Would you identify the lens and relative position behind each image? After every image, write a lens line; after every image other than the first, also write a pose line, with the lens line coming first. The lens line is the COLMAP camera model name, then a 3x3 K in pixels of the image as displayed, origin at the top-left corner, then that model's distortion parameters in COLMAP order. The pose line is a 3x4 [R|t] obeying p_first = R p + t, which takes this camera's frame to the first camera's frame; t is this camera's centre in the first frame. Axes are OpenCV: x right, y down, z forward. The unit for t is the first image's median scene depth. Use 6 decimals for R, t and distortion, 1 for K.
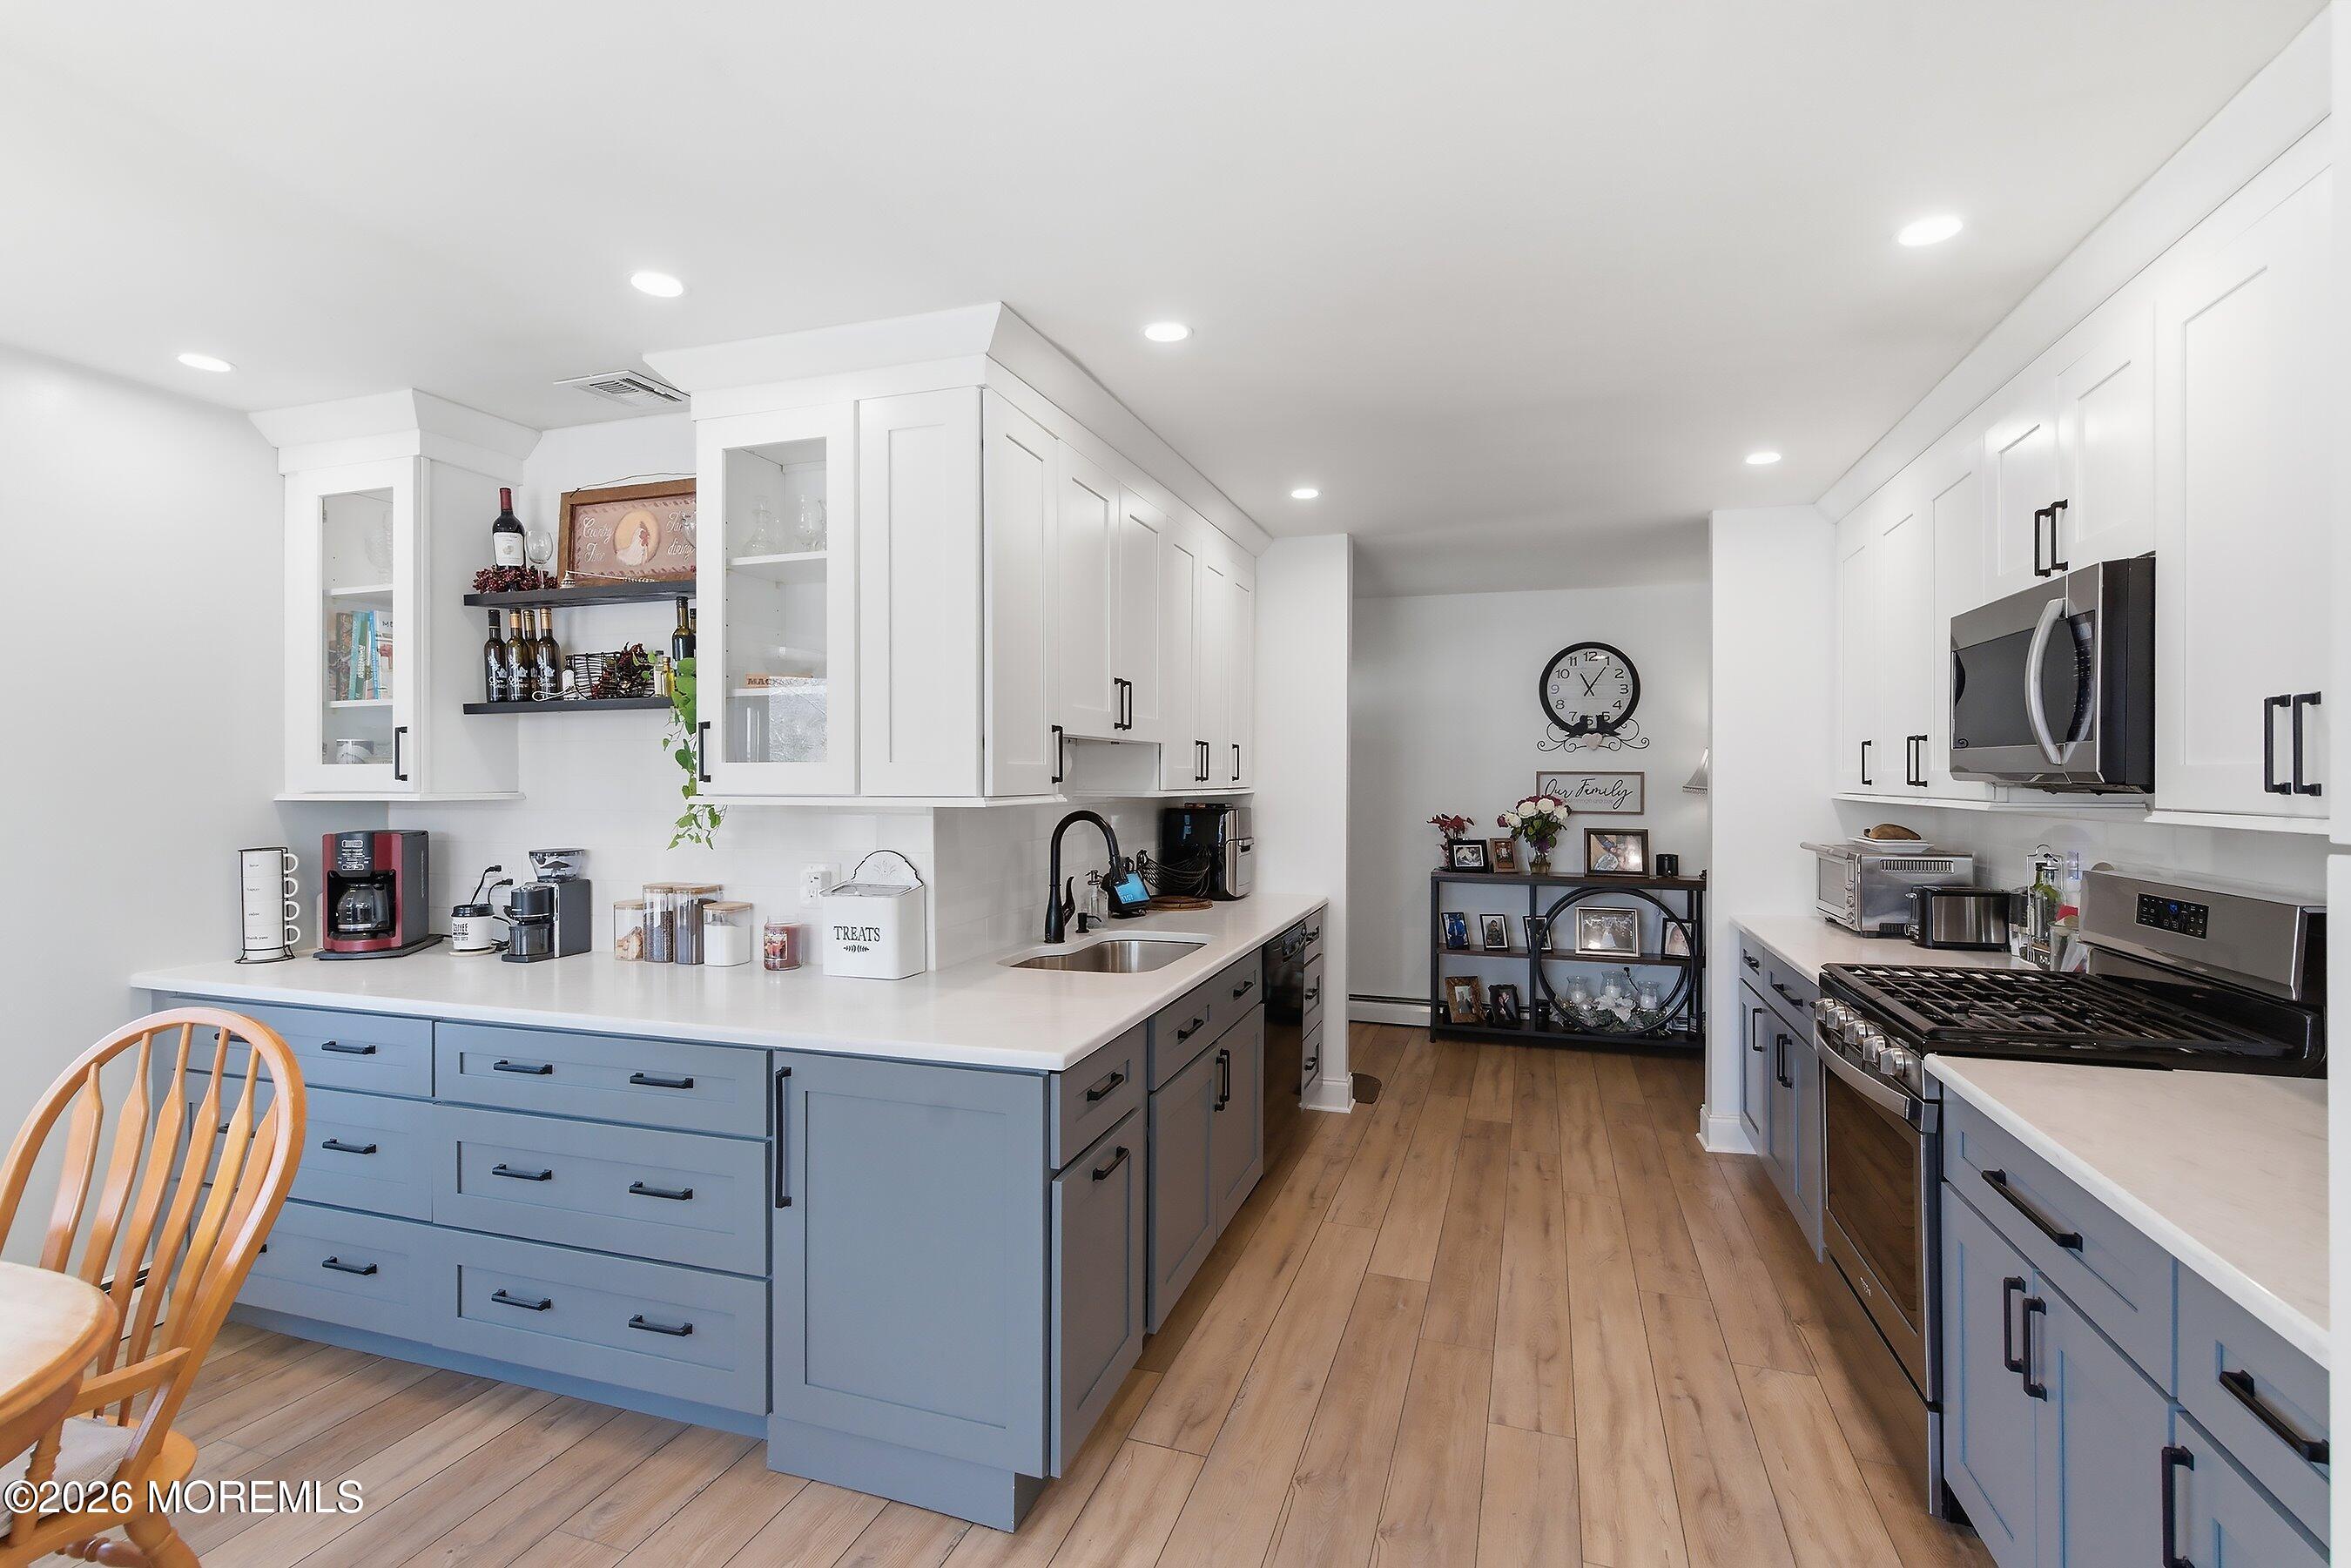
lens RADIAL K [[1080.2, 0, 1166.7], [0, 1080.2, 786.0], [0, 0, 1]] dist [0.001162, -0.000240]
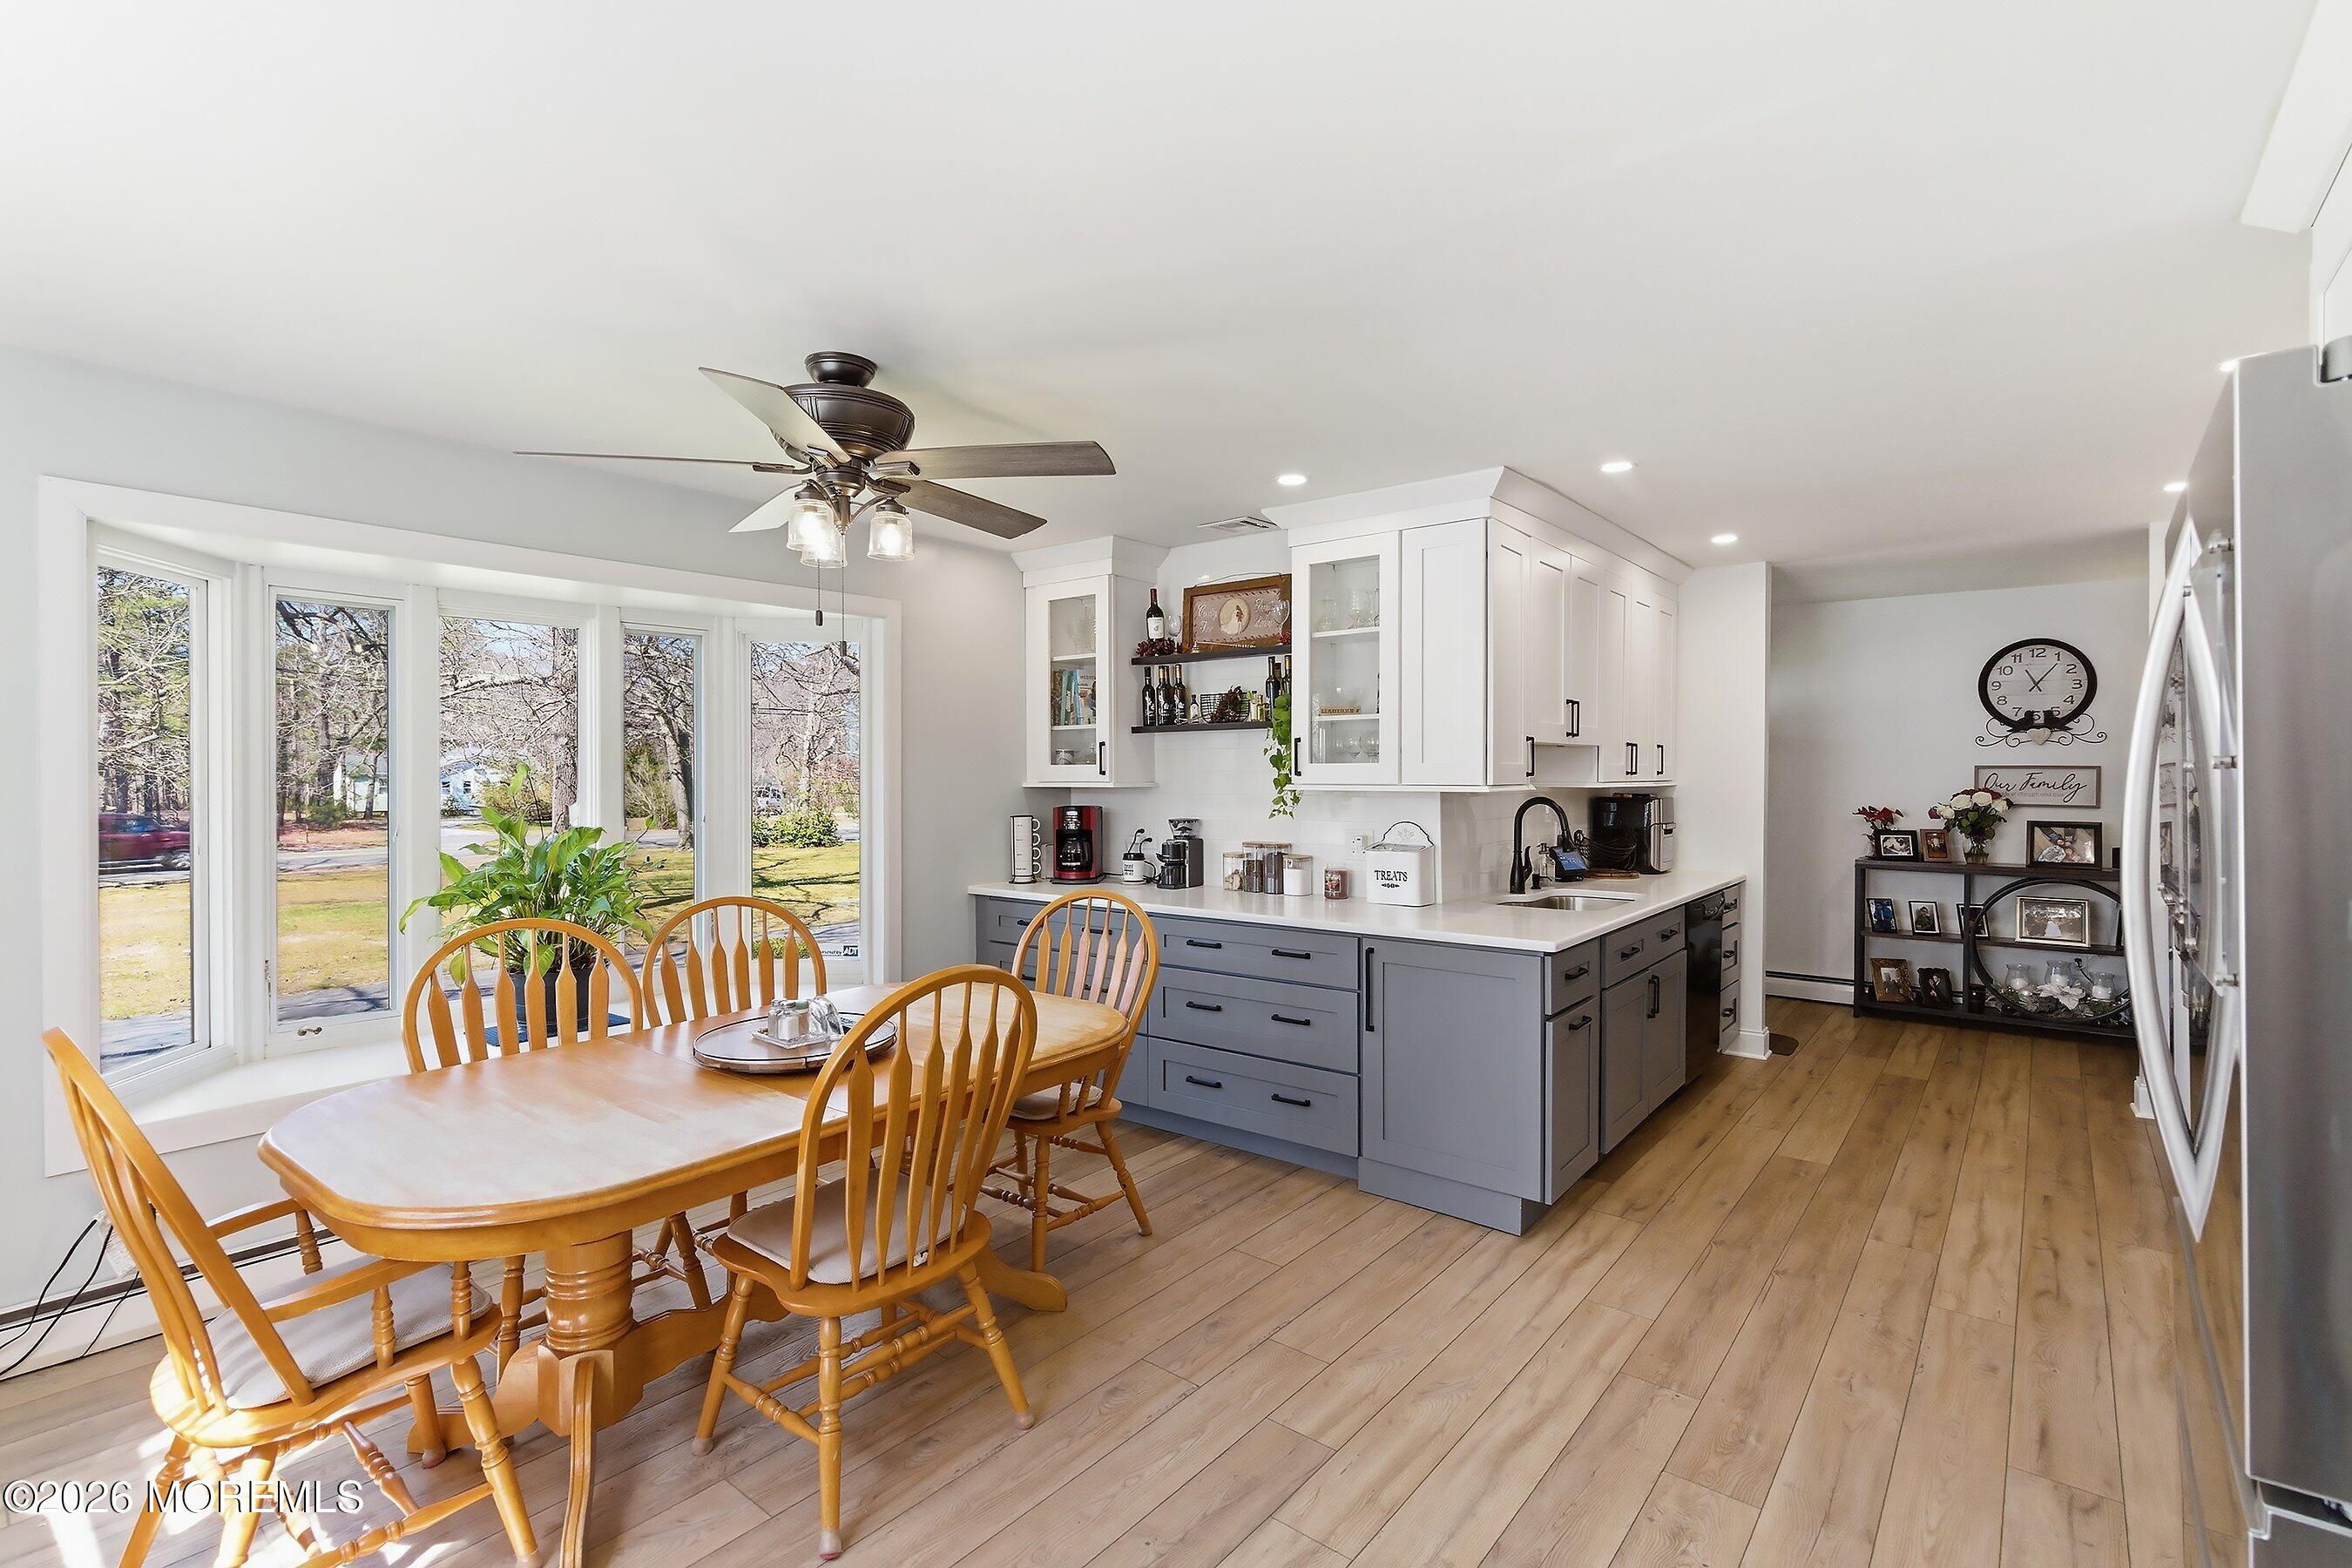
lens RADIAL K [[1035.4, 0, 1176.0], [0, 1035.4, 784.0], [0, 0, 1]] dist [-0.004200, -0.000989]
pose [[0.935315, 0.002842, -0.353805, -0.047572], [-0.001433, 0.999990, 0.004244, 0.001922], [0.353813, -0.003463, 0.935310, -0.398290]]
